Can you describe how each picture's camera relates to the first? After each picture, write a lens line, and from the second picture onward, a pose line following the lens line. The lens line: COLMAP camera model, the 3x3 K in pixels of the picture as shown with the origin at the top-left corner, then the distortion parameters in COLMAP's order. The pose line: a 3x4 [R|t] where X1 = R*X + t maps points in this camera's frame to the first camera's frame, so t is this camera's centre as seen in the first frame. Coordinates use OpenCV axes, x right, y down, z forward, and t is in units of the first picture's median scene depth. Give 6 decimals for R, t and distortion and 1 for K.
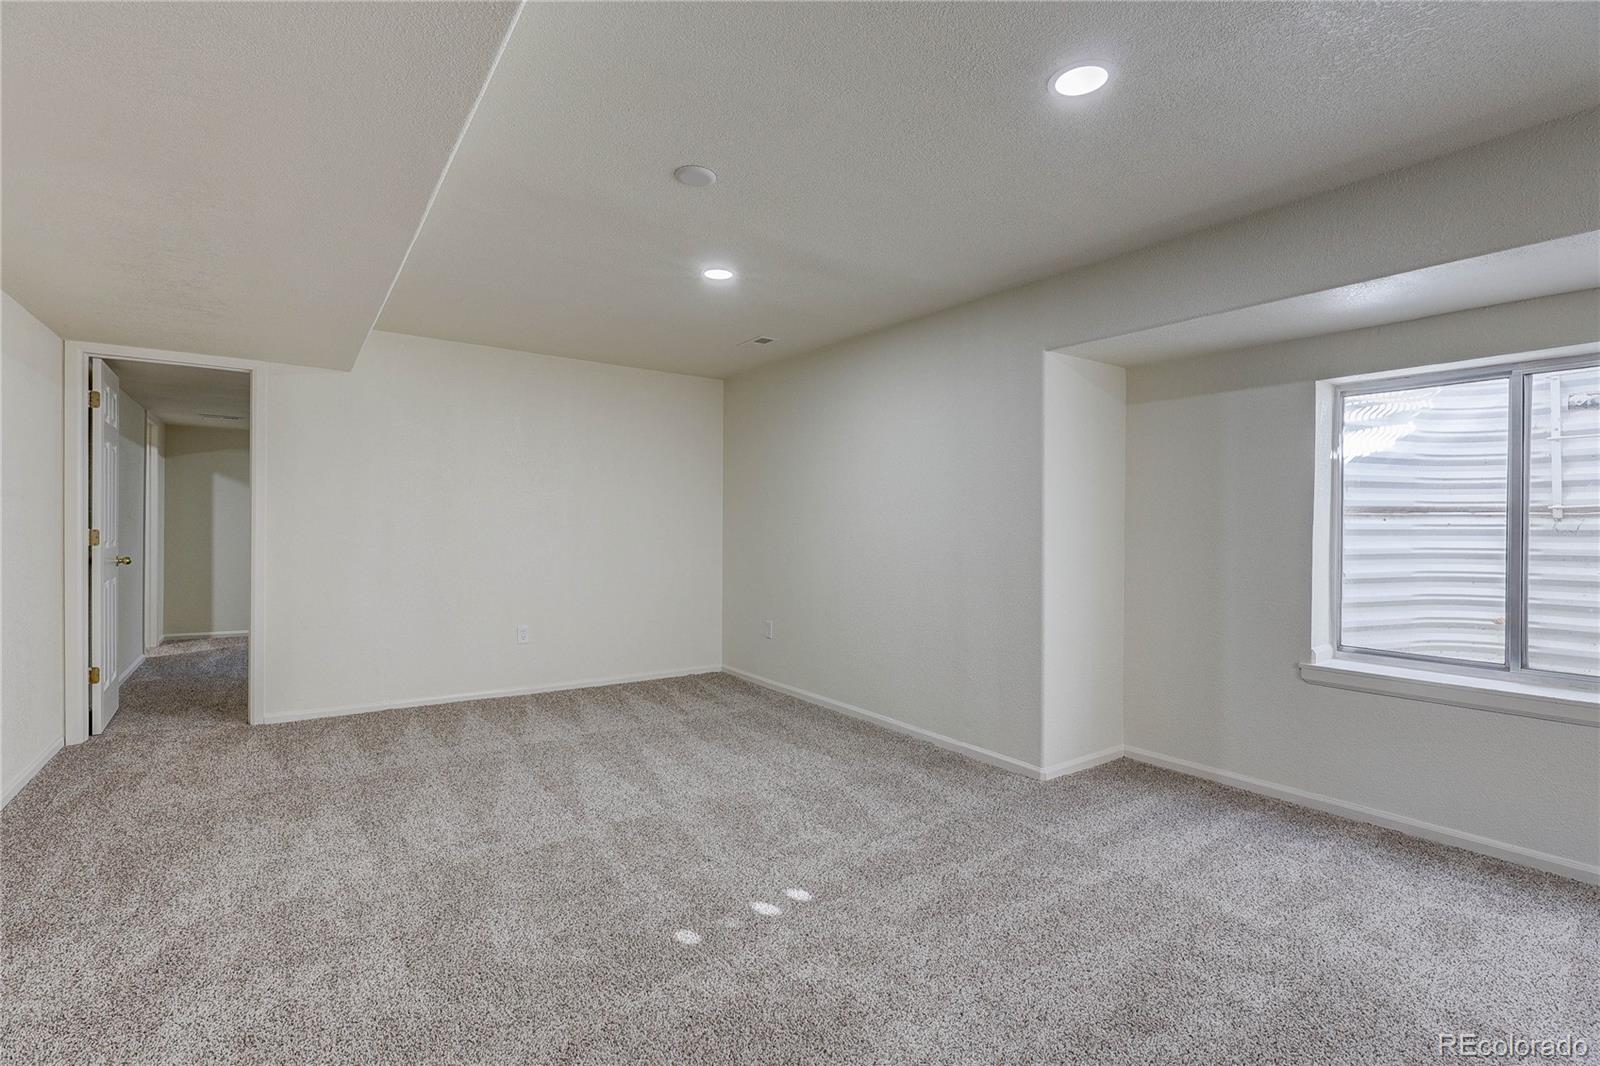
lens RADIAL K [[754.0, 0, 799.8], [0, 754.0, 532.5], [0, 0, 1]] dist [-0.003682, 0.002439]
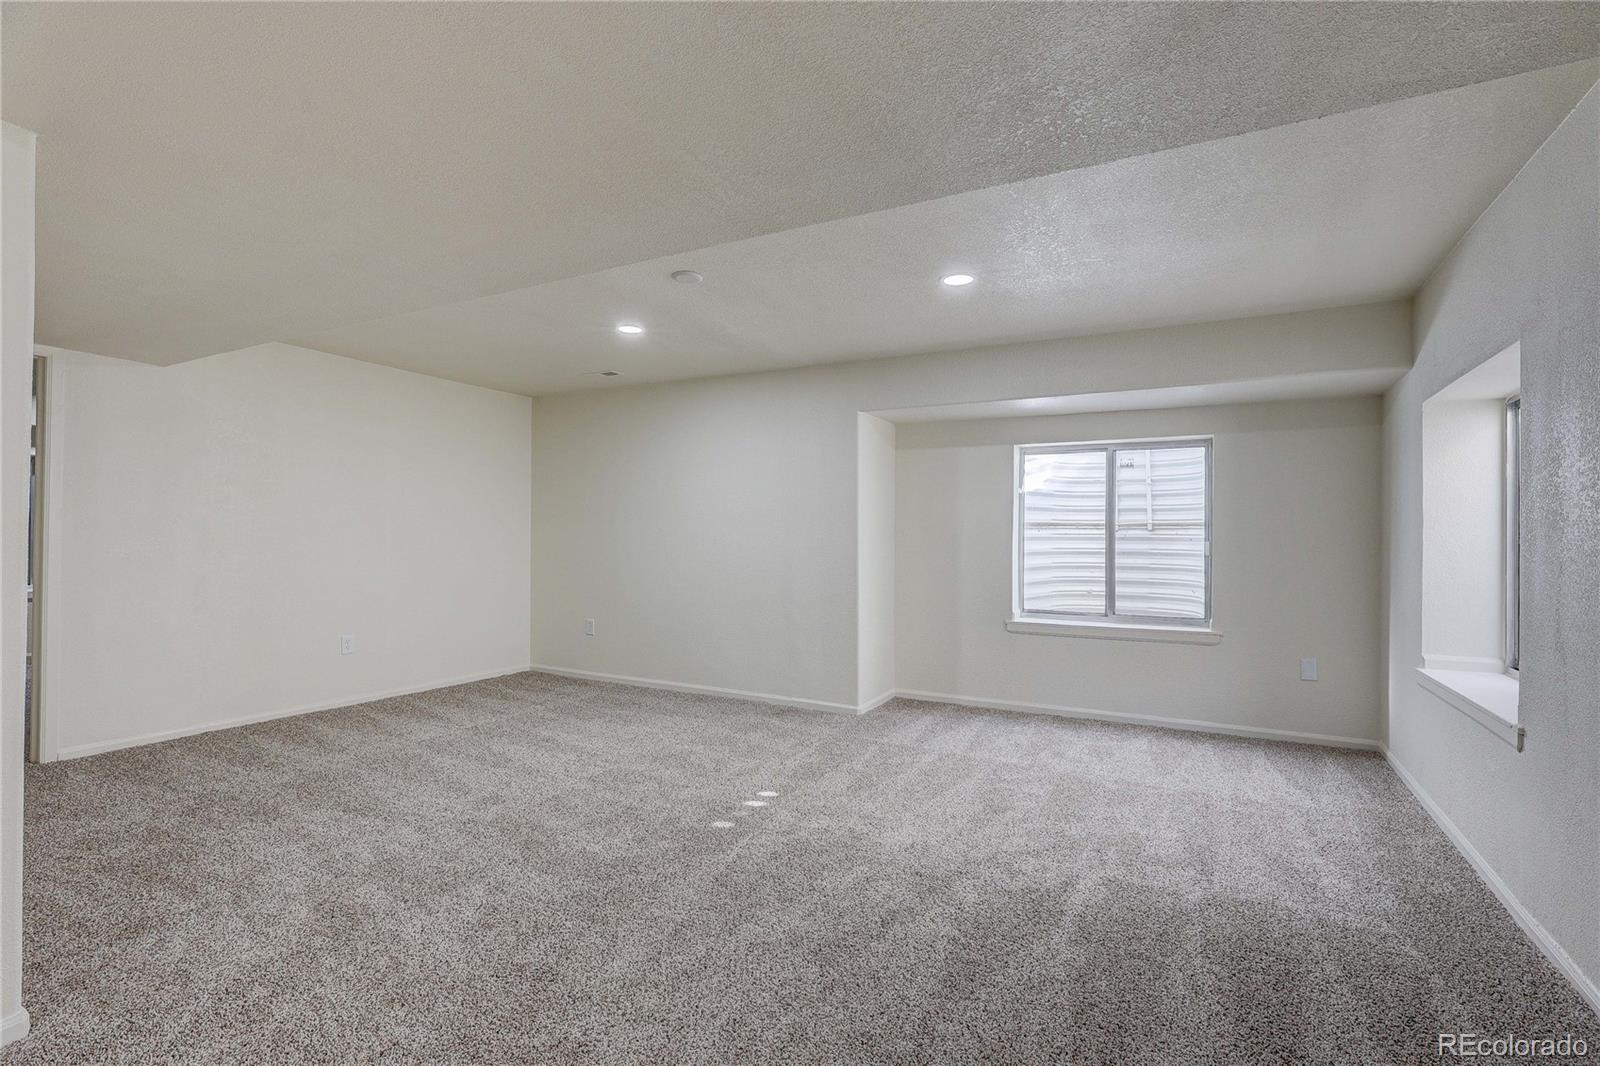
lens RADIAL K [[754.0, 0, 800.3], [0, 754.0, 534.0], [0, 0, 1]] dist [-0.003682, 0.002439]
pose [[0.893562, -0.000537, 0.448939, -0.468354], [0.003019, 0.999984, -0.004812, -0.004407], [-0.448929, 0.005655, 0.893549, -0.246105]]
